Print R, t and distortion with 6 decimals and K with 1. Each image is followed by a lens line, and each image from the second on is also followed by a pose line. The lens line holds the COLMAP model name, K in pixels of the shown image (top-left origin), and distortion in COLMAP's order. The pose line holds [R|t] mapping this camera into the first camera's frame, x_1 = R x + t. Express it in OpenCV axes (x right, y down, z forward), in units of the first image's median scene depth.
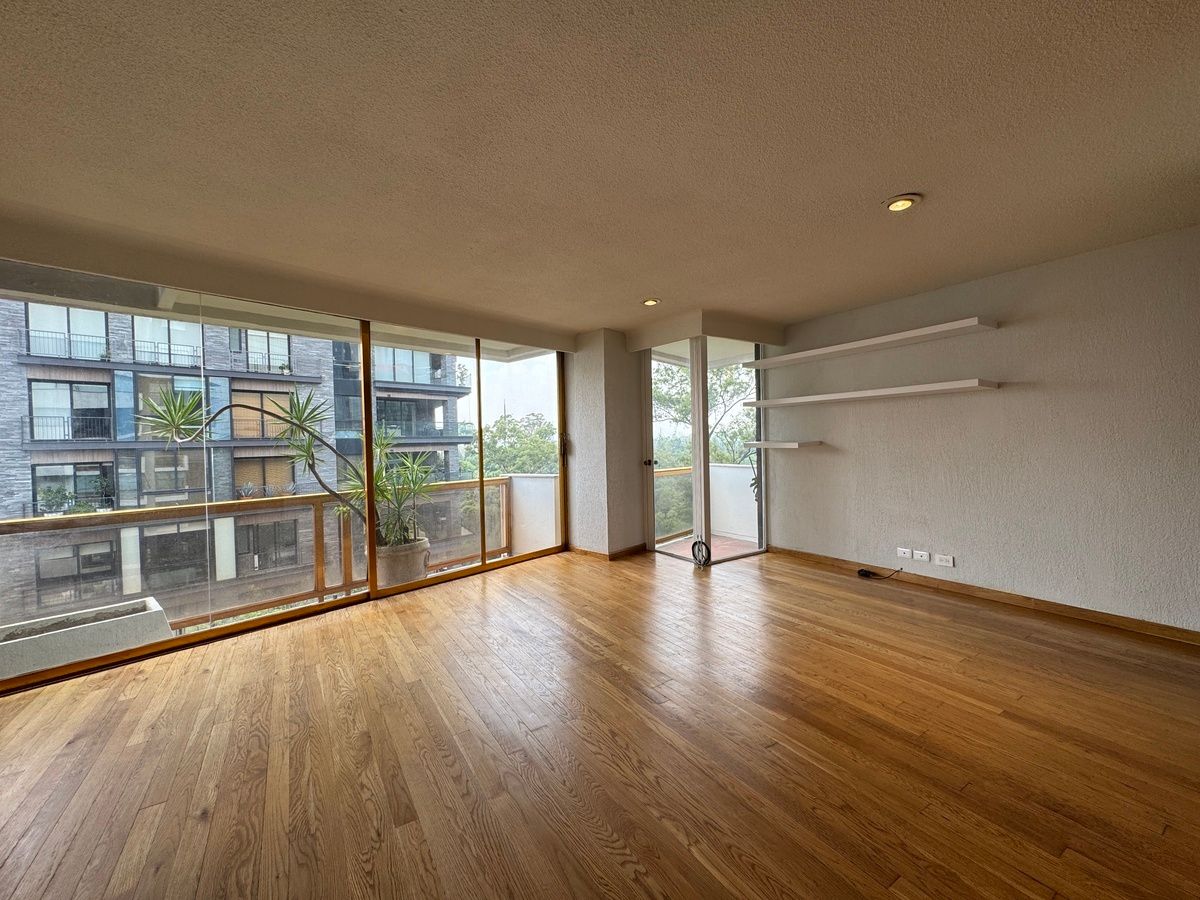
lens RADIAL K [[476.7, 0, 596.5], [0, 476.7, 447.4], [0, 0, 1]] dist [-0.000208, -0.000307]
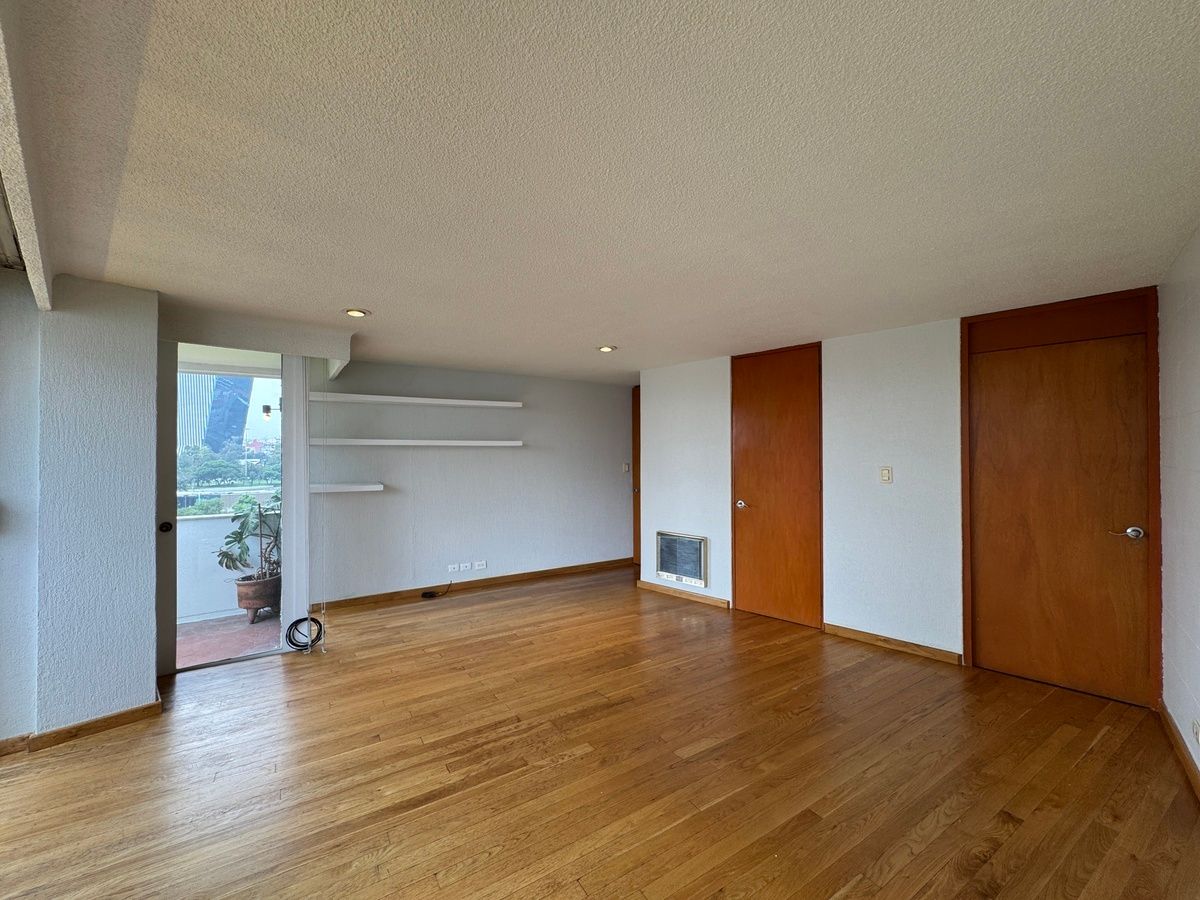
lens RADIAL K [[476.7, 0, 596.5], [0, 476.7, 447.4], [0, 0, 1]] dist [-0.000208, -0.000307]
pose [[0.014318, 0.037103, 0.999209, -0.731701], [0.018018, 0.999139, -0.037358, -0.056124], [-0.999735, 0.018538, 0.013637, 0.667722]]
